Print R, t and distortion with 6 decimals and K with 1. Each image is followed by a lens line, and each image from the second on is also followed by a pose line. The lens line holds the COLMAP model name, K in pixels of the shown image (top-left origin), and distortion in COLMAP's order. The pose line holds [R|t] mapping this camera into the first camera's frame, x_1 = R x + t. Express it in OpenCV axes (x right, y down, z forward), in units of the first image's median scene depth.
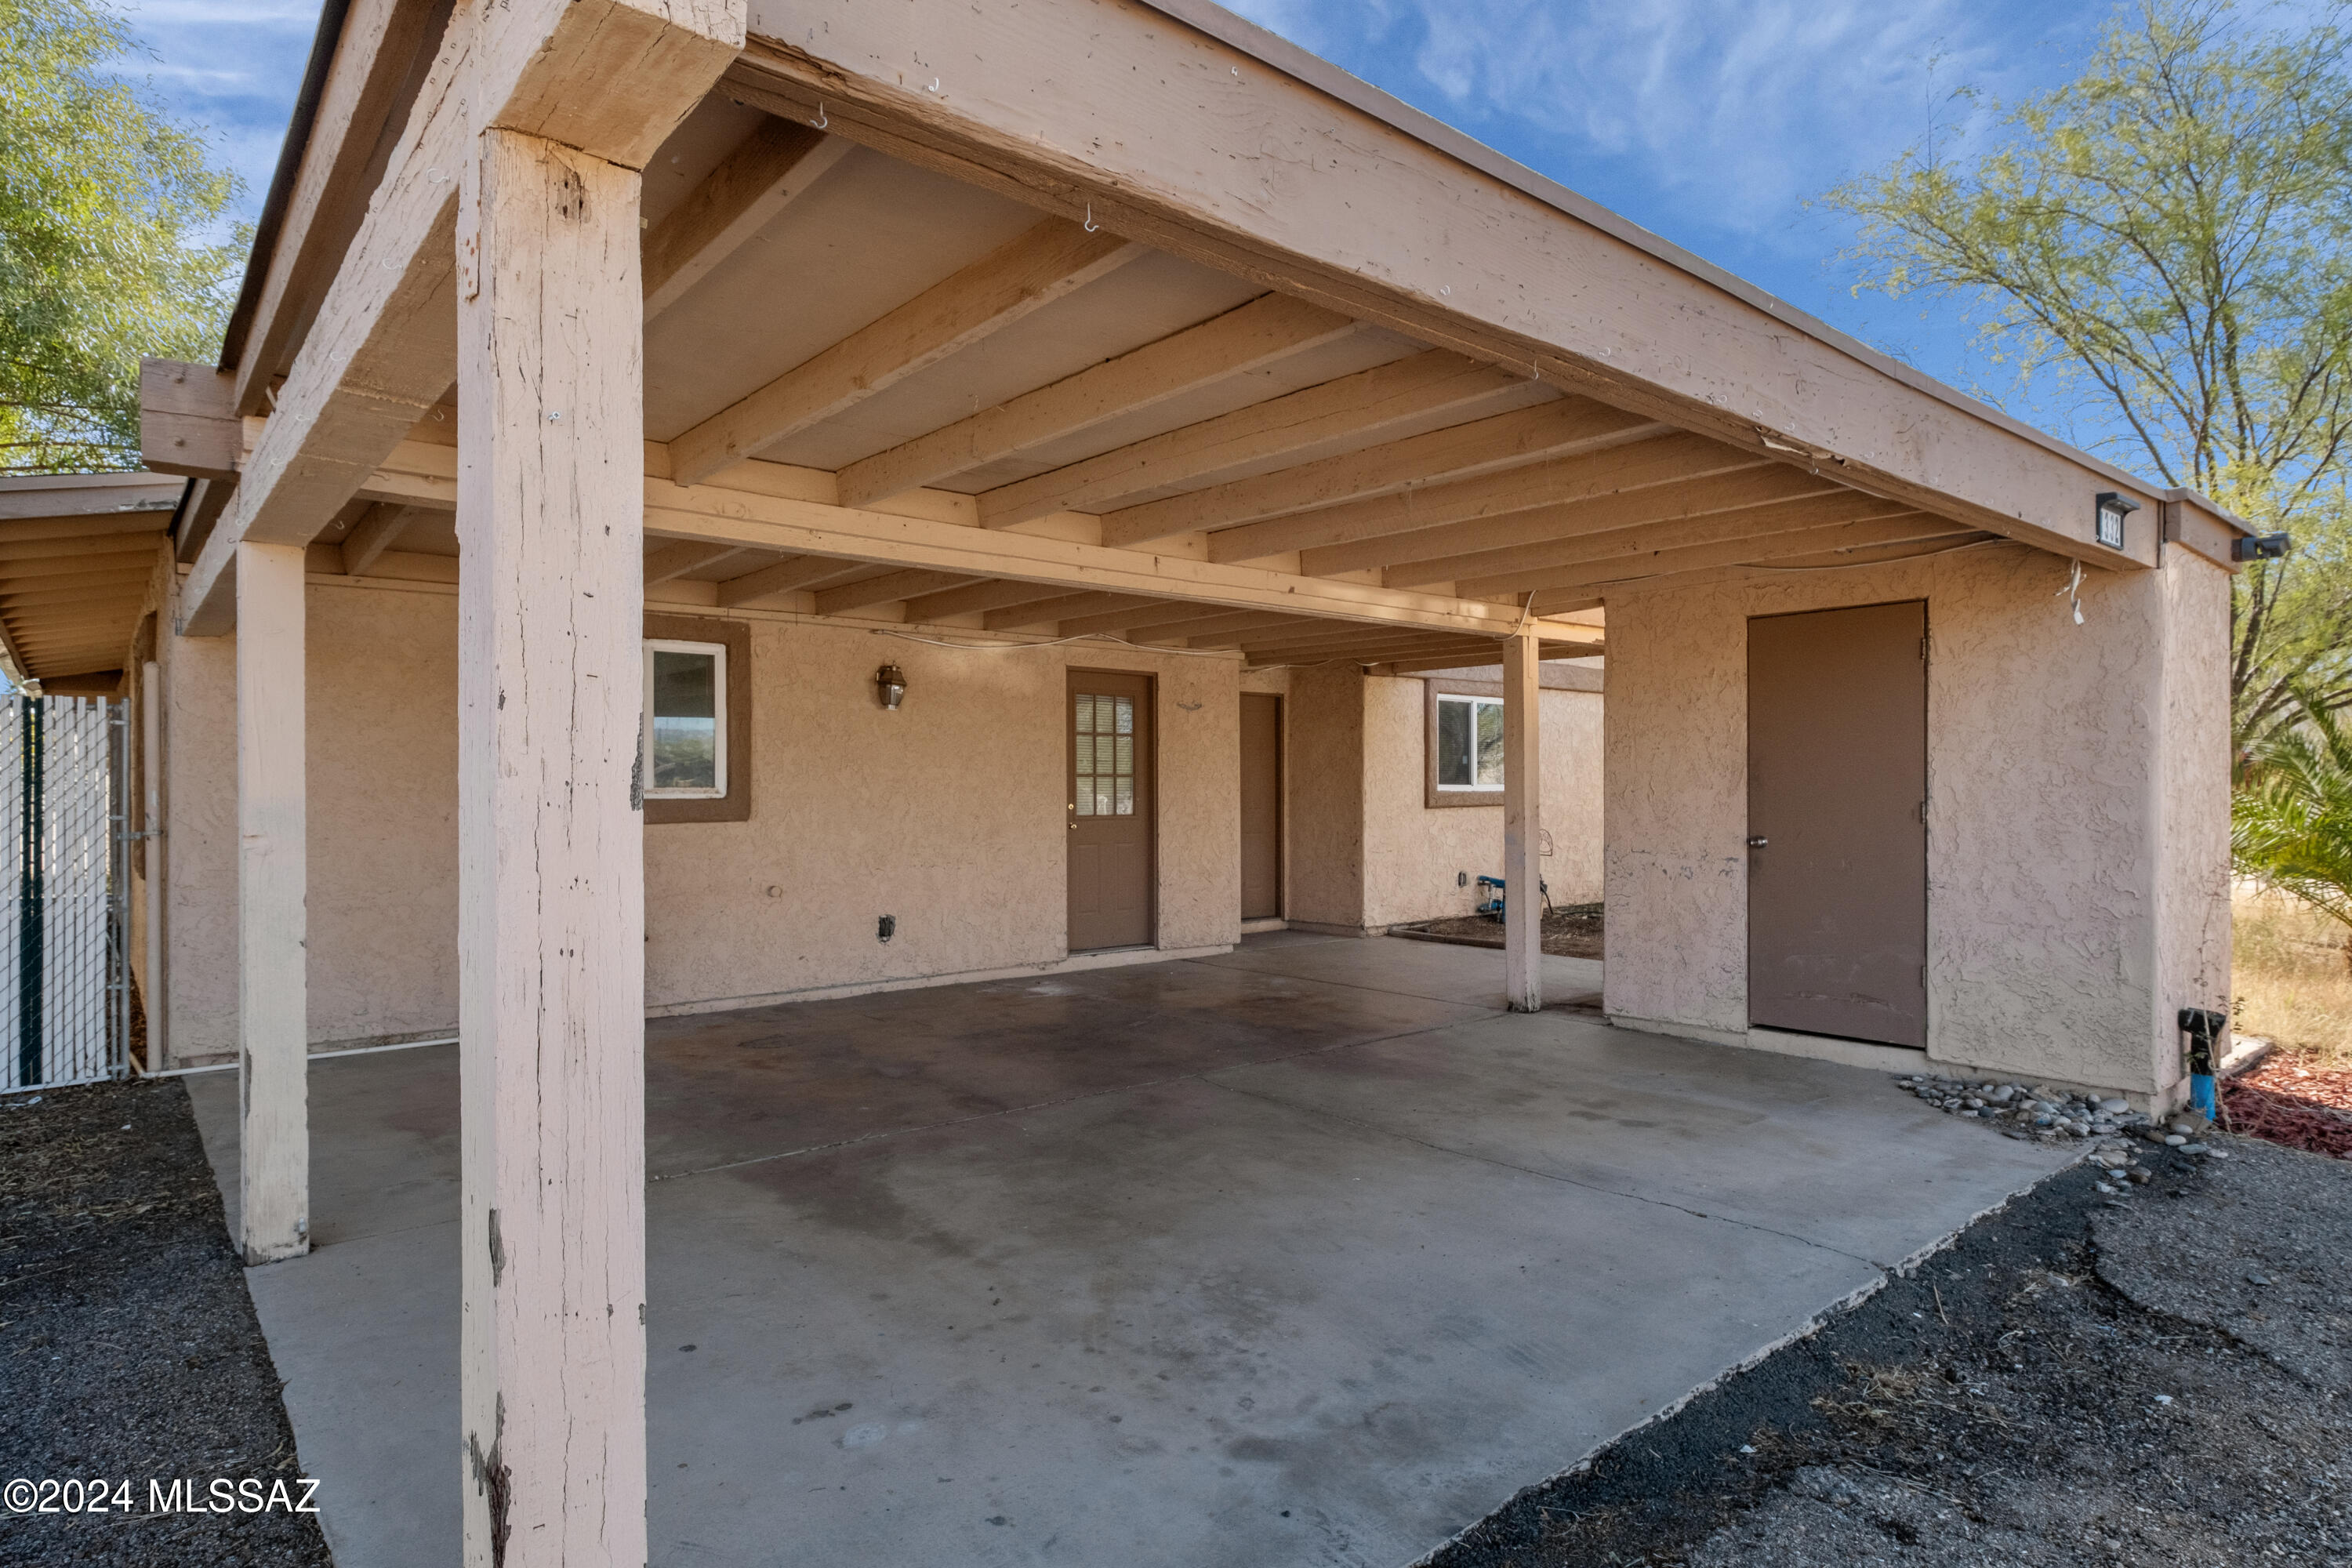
lens RADIAL K [[1289.1, 0, 1176.0], [0, 1289.1, 784.0], [0, 0, 1]] dist [-0.000126, 0.000092]
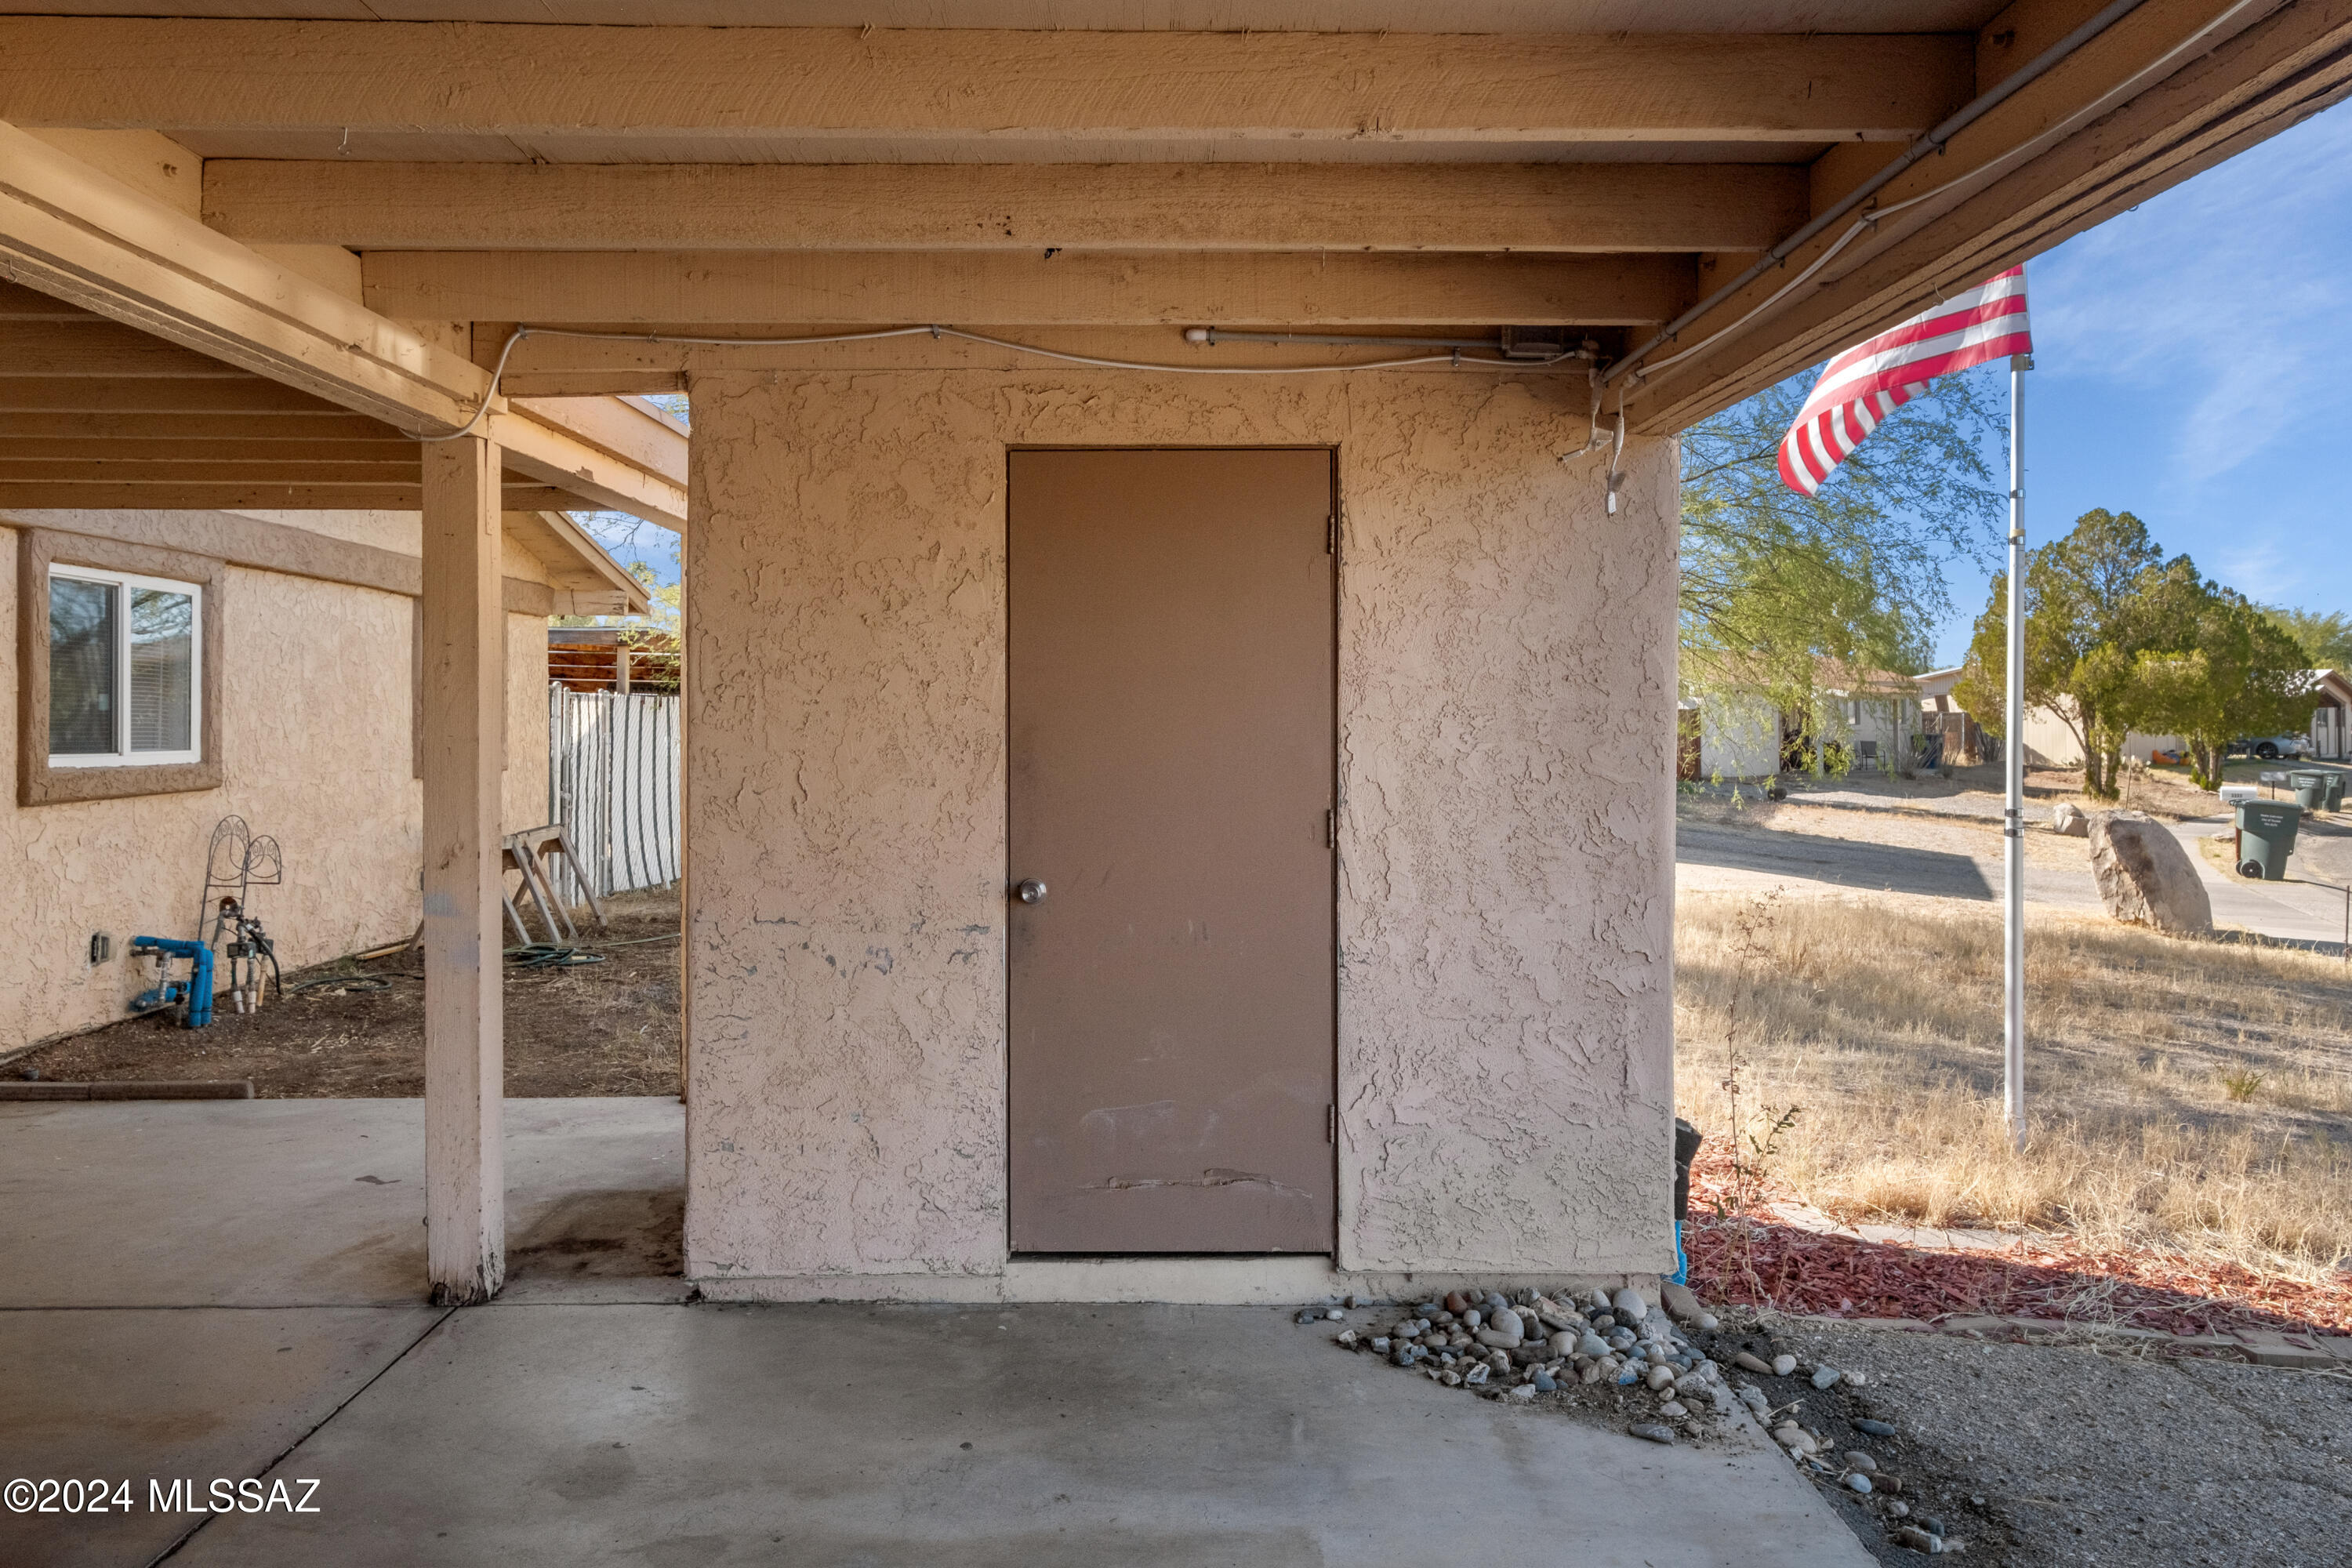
lens RADIAL K [[1680.0, 0, 1171.4], [0, 1680.0, 711.1], [0, 0, 1]] dist [0.000640, 0.006852]
pose [[0.633829, 0.006949, 0.773442, -0.026311], [-0.001482, 0.999969, -0.007770, -0.023163], [-0.773472, 0.003779, 0.633820, 0.594271]]
